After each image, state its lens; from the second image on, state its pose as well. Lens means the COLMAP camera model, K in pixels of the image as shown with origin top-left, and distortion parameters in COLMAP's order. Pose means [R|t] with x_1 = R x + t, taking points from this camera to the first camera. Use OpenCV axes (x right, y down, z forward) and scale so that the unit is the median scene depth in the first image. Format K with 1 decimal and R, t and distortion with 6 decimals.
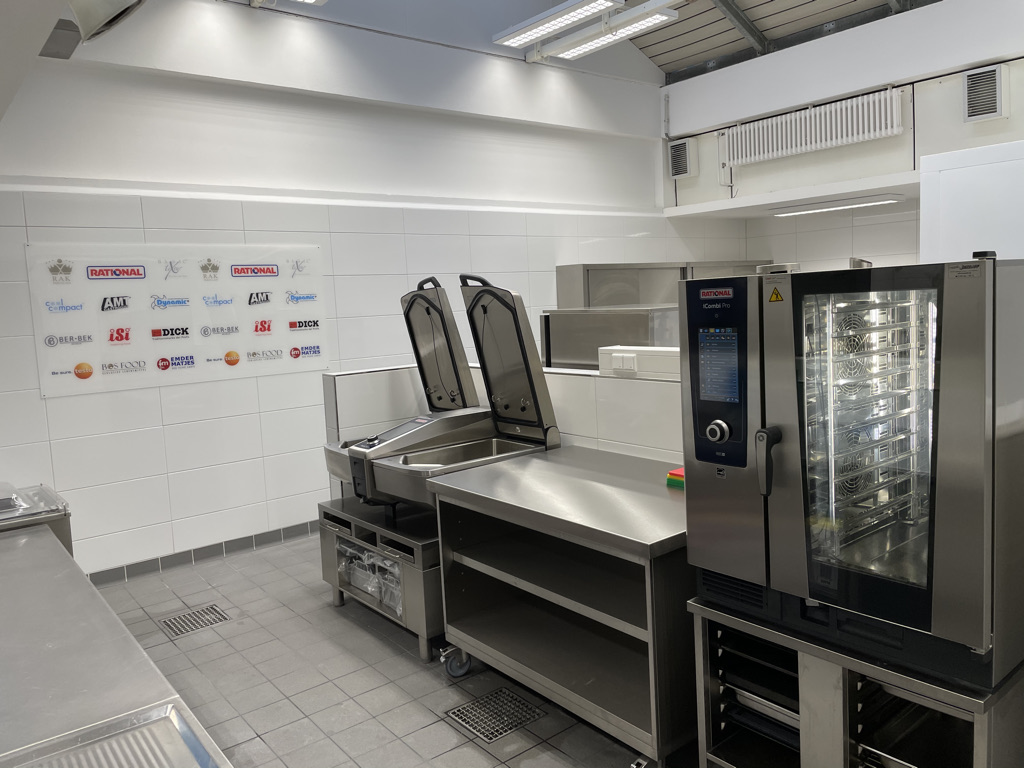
lens RADIAL K [[770.8, 0, 522.5], [0, 770.8, 379.4], [0, 0, 1]] dist [0.086172, -0.131967]
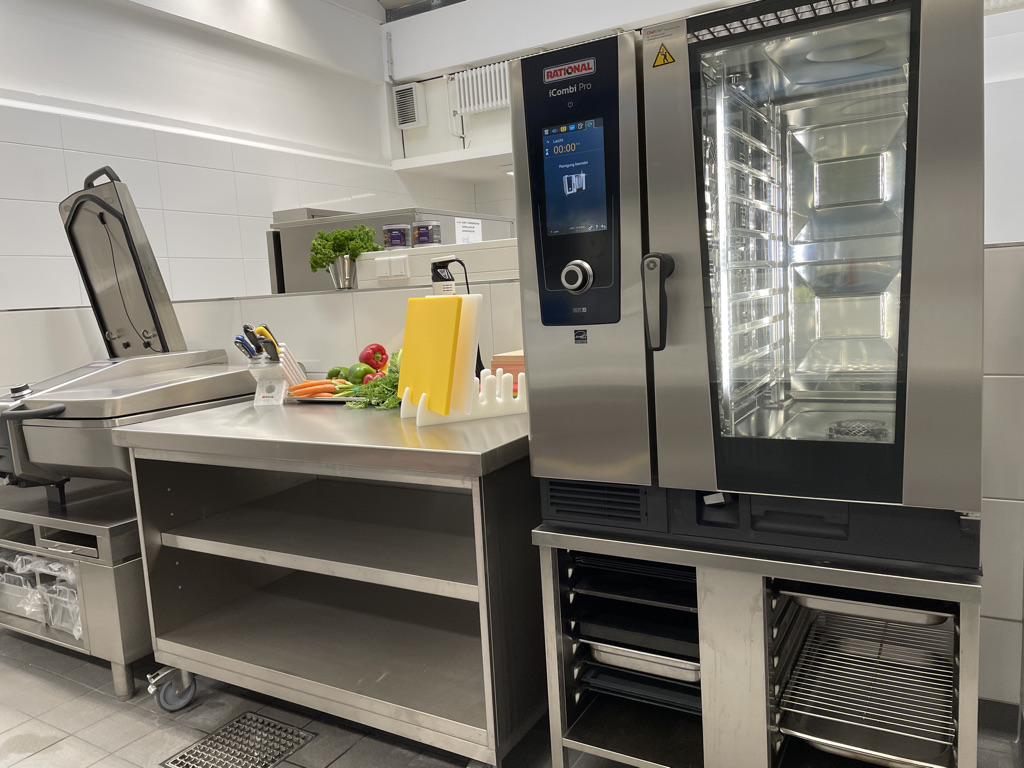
lens RADIAL K [[770.8, 0, 512.0], [0, 770.8, 384.0], [0, 0, 1]] dist [0.097852, -0.127297]
pose [[0.937116, -0.046954, 0.345845, -0.031098], [0.048153, 0.998827, 0.005128, 0.099719], [-0.345681, 0.011848, 0.938277, 0.230067]]
